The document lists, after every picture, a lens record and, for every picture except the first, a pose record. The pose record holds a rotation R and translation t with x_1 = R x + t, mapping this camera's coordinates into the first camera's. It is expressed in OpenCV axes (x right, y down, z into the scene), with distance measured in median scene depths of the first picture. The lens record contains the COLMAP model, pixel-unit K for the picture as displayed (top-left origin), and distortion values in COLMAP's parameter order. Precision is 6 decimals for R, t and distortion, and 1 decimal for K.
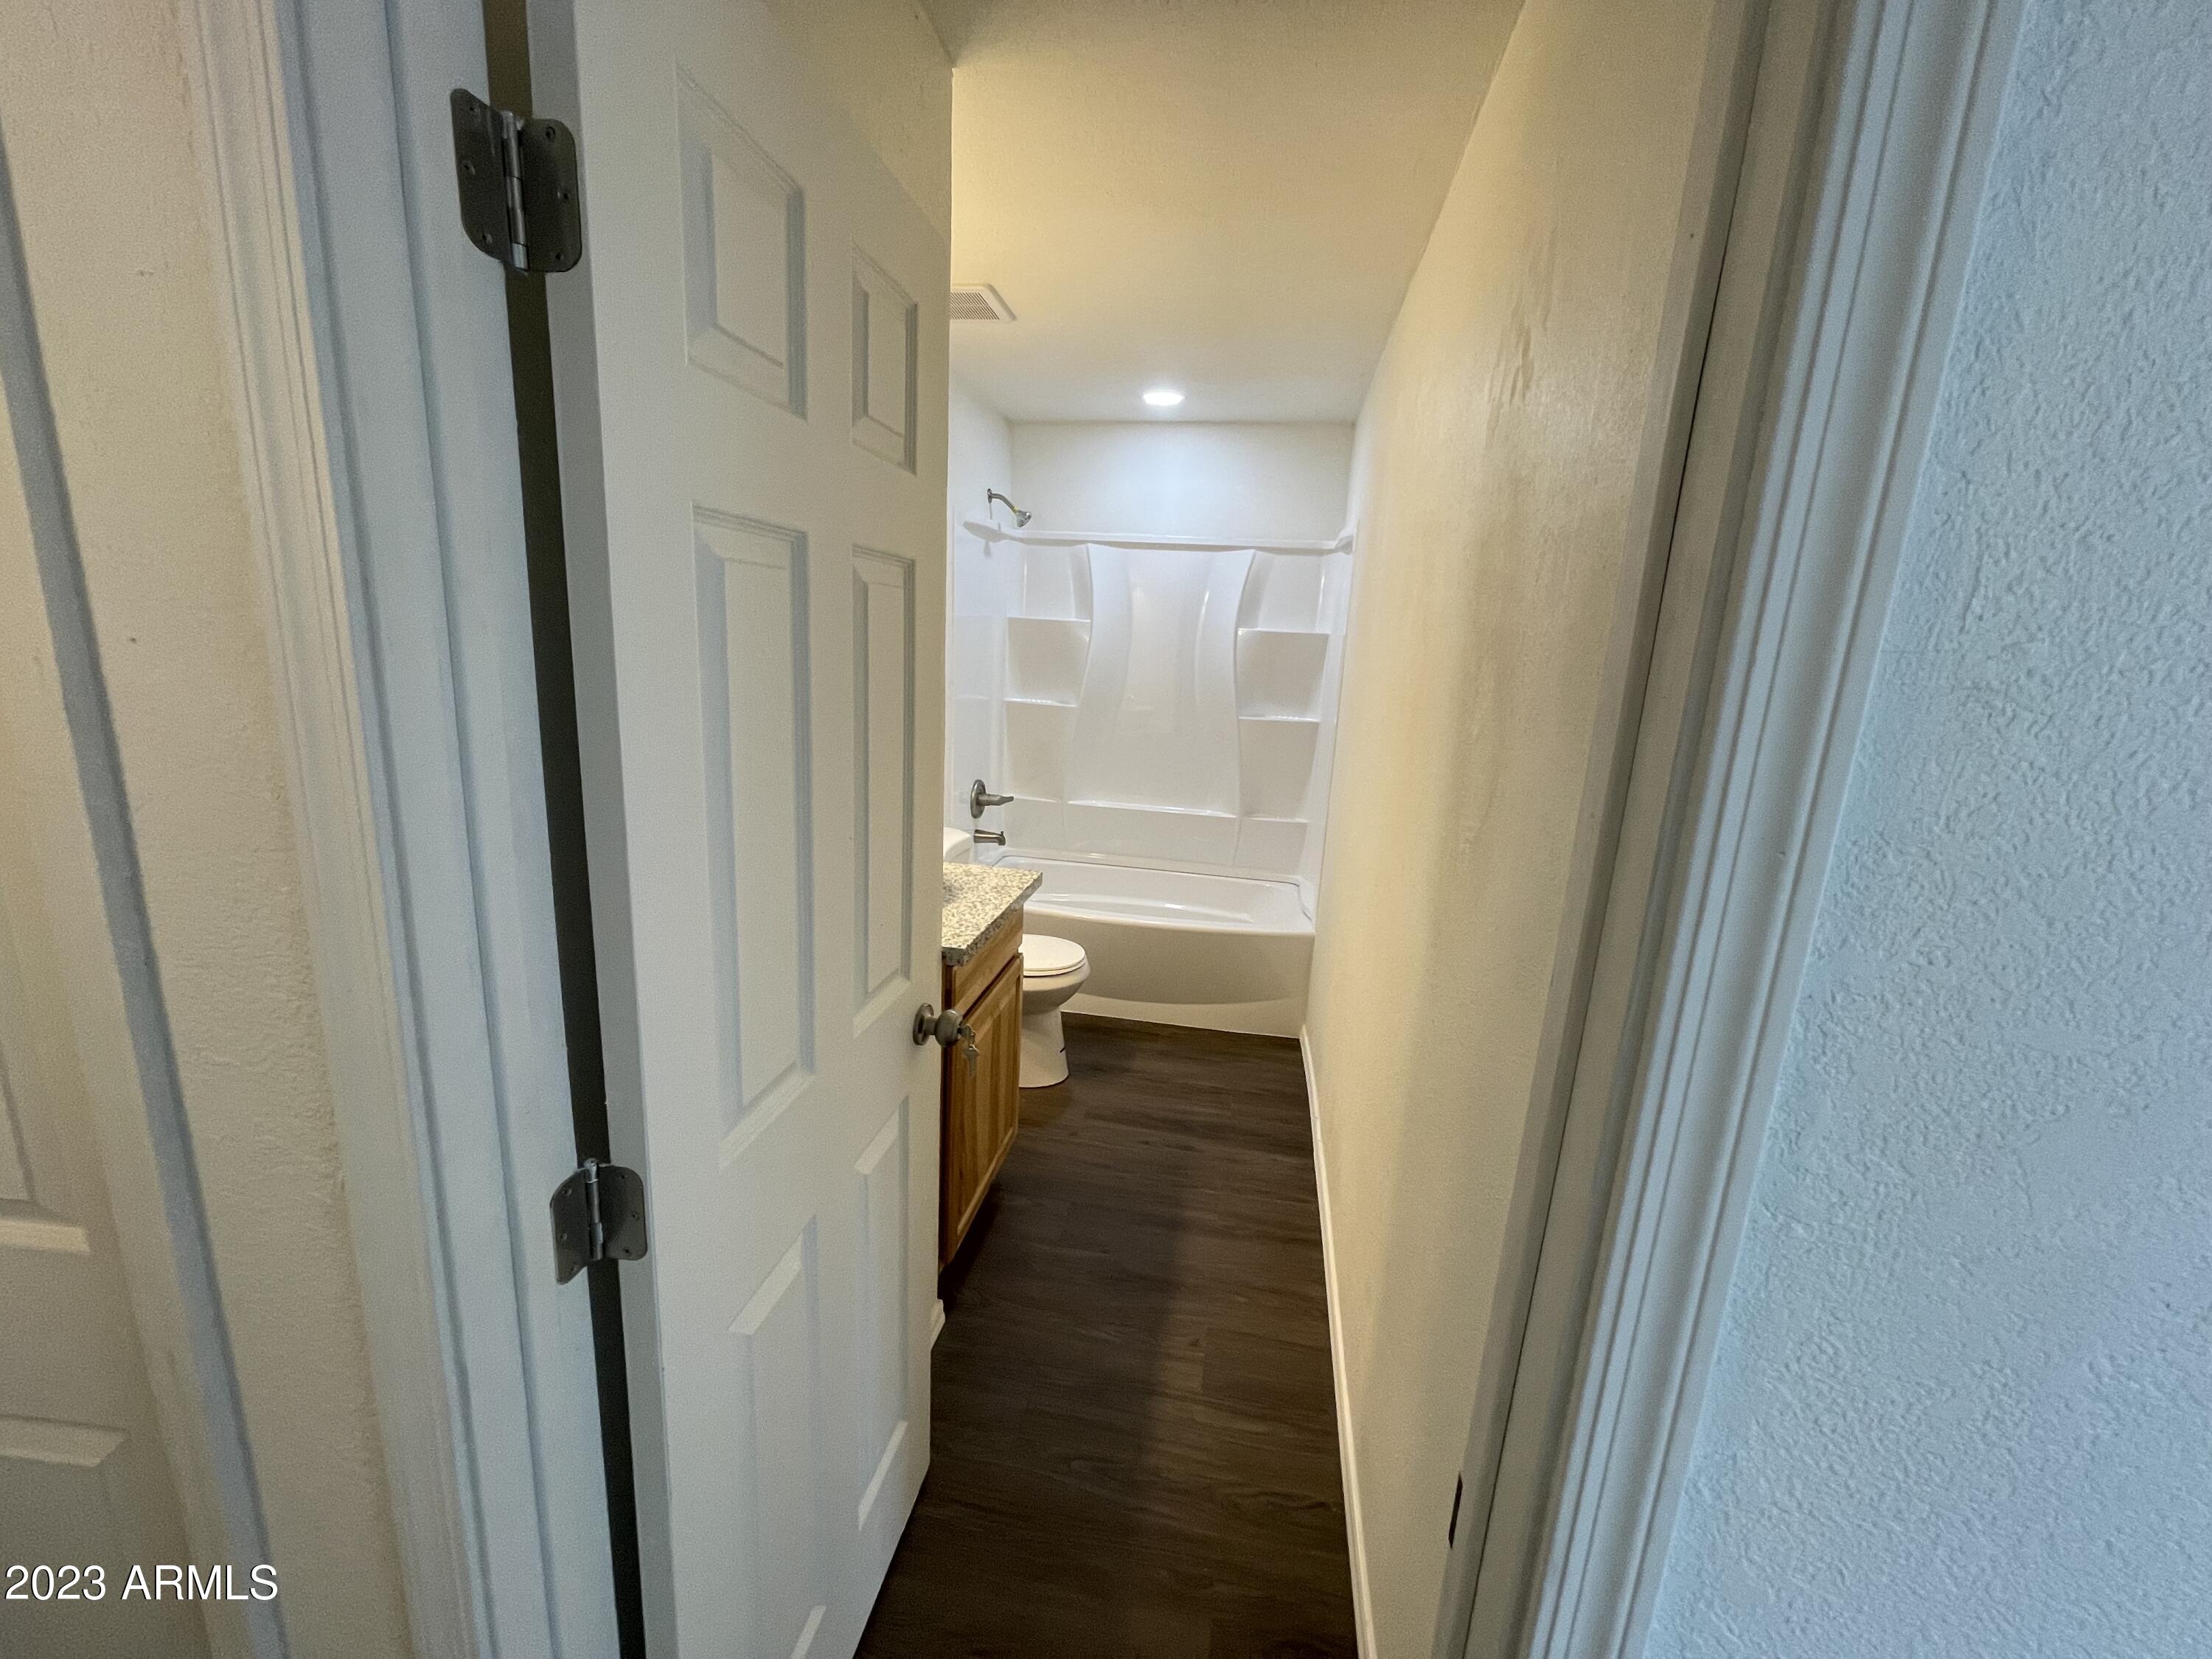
lens RADIAL K [[897.4, 0, 1106.0], [0, 897.4, 835.1], [0, 0, 1]] dist [-0.001815, 0.000251]
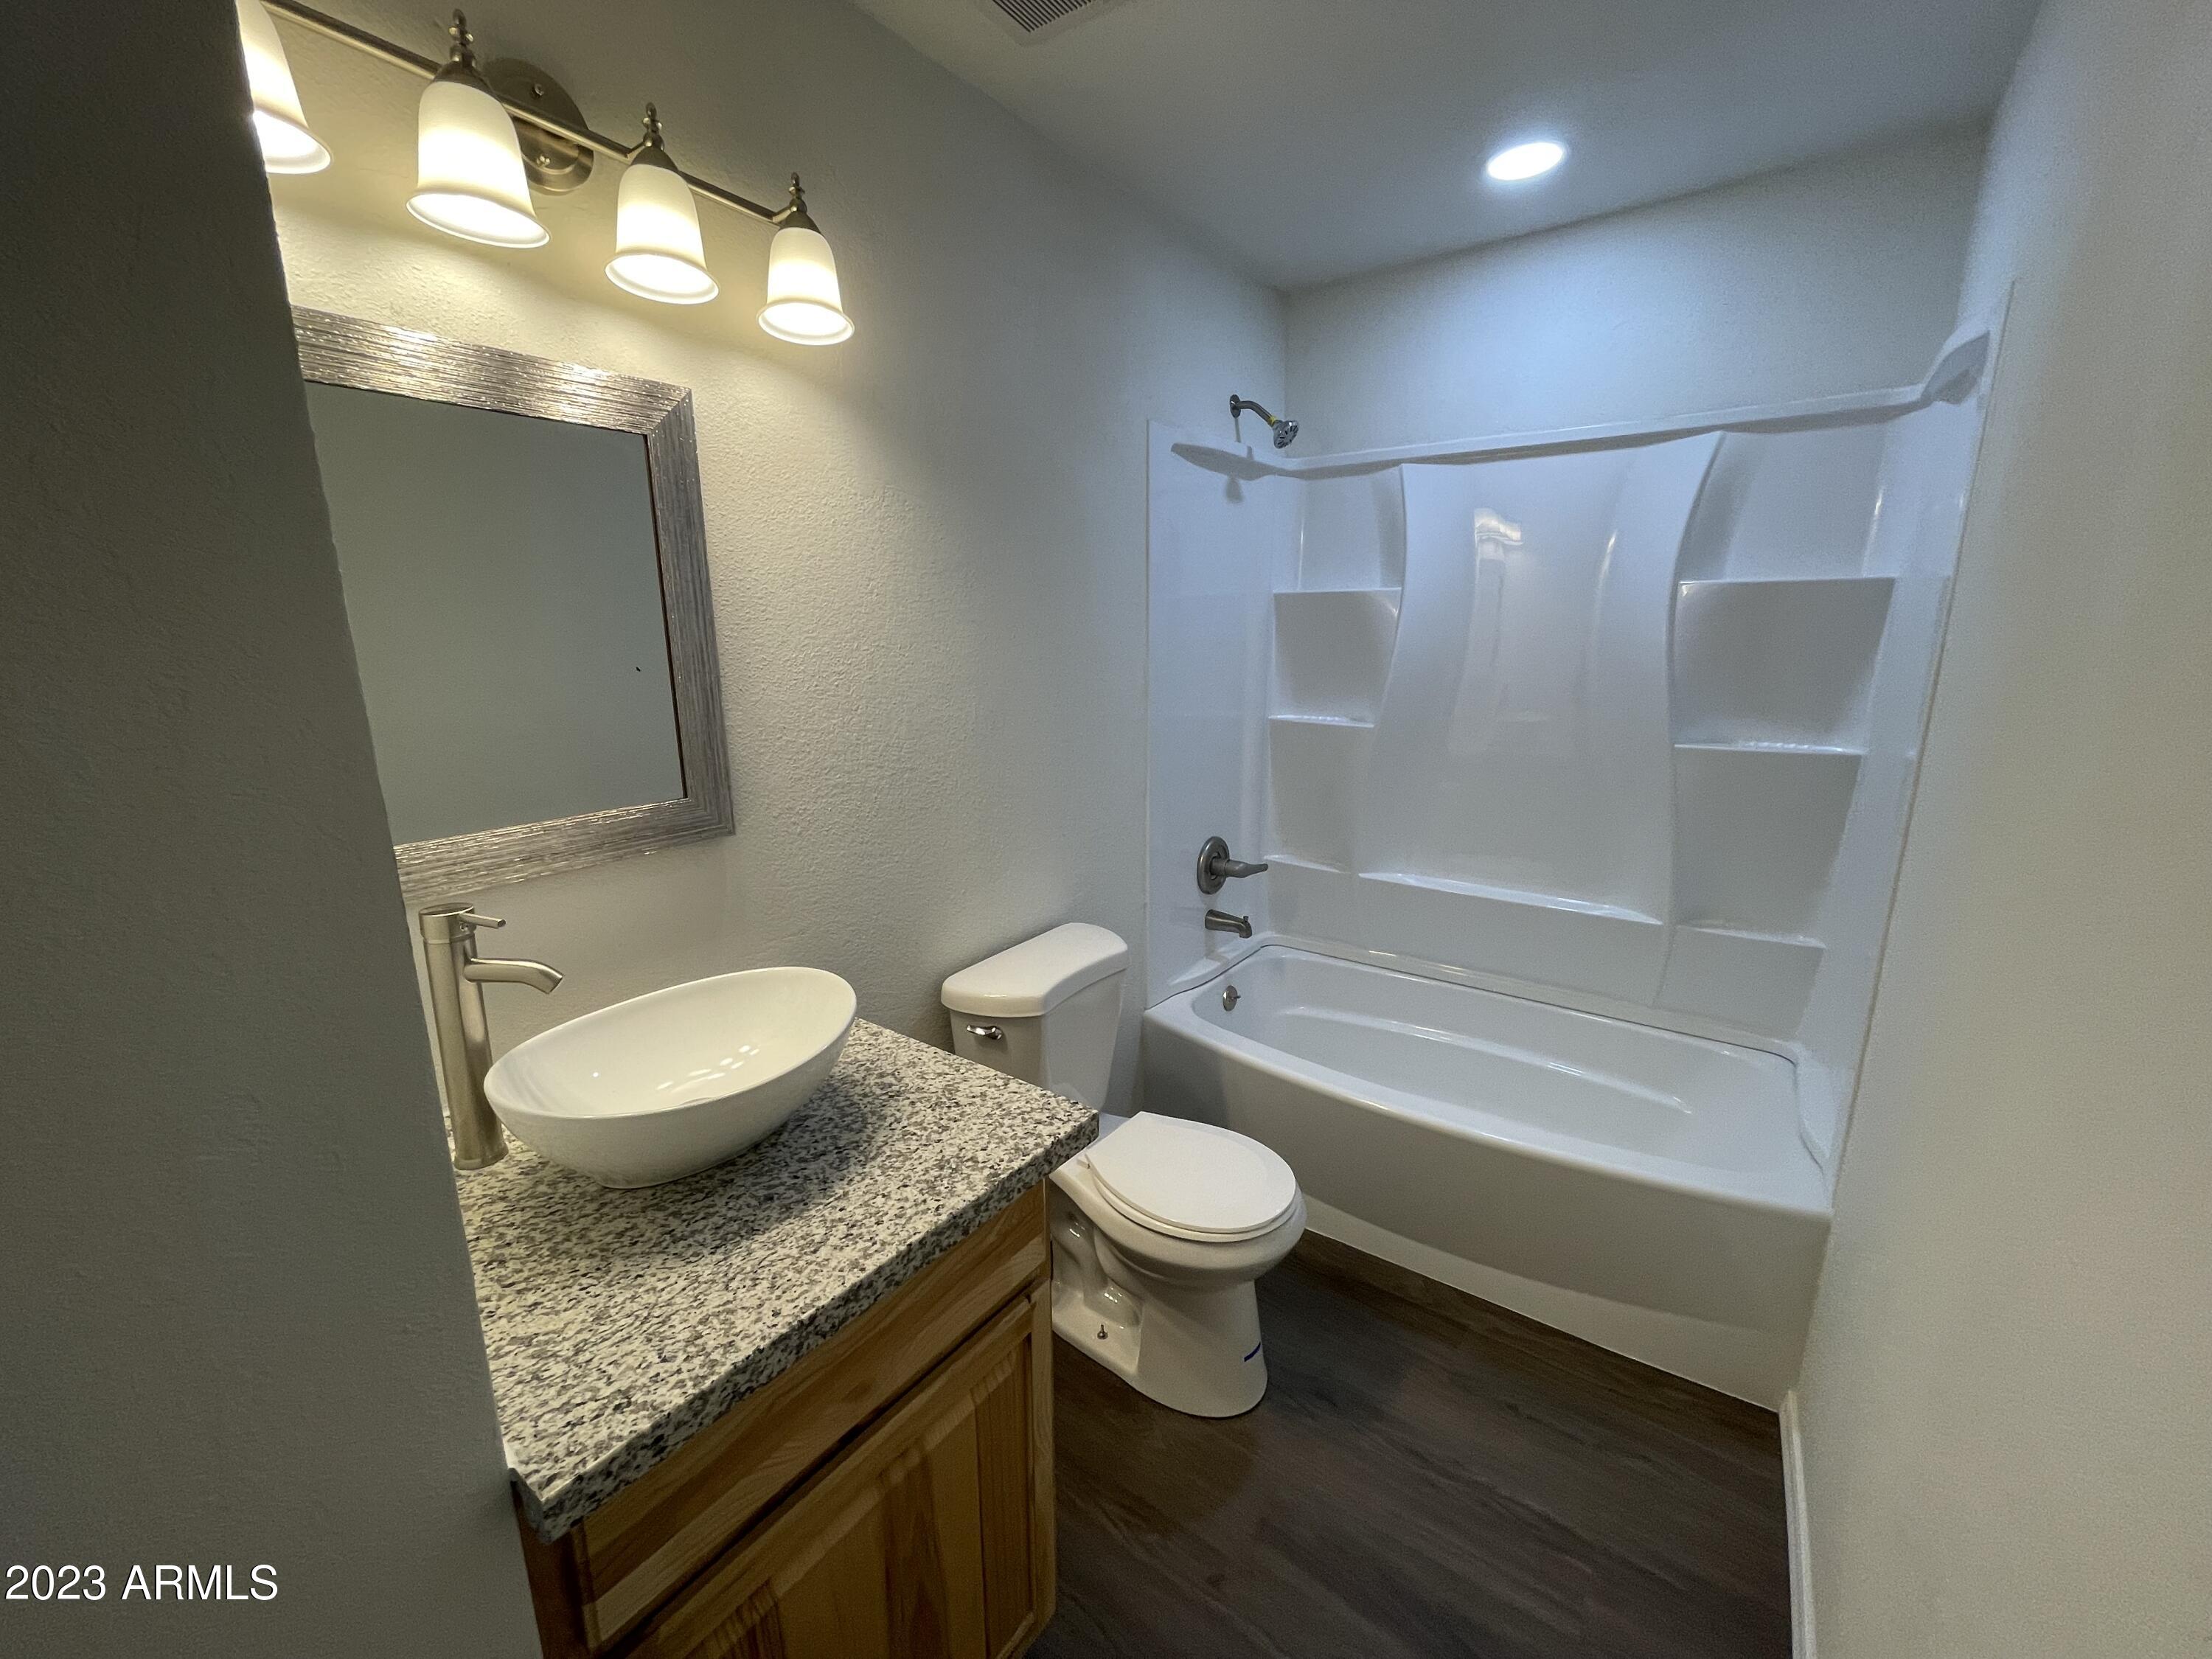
lens RADIAL K [[897.4, 0, 1103.7], [0, 897.4, 827.9], [0, 0, 1]] dist [-0.001815, 0.000251]
pose [[0.895406, 0.043052, -0.443165, 0.083041], [-0.047288, 0.998880, 0.001494, -0.067450], [0.442733, 0.019618, 0.896439, 0.368892]]
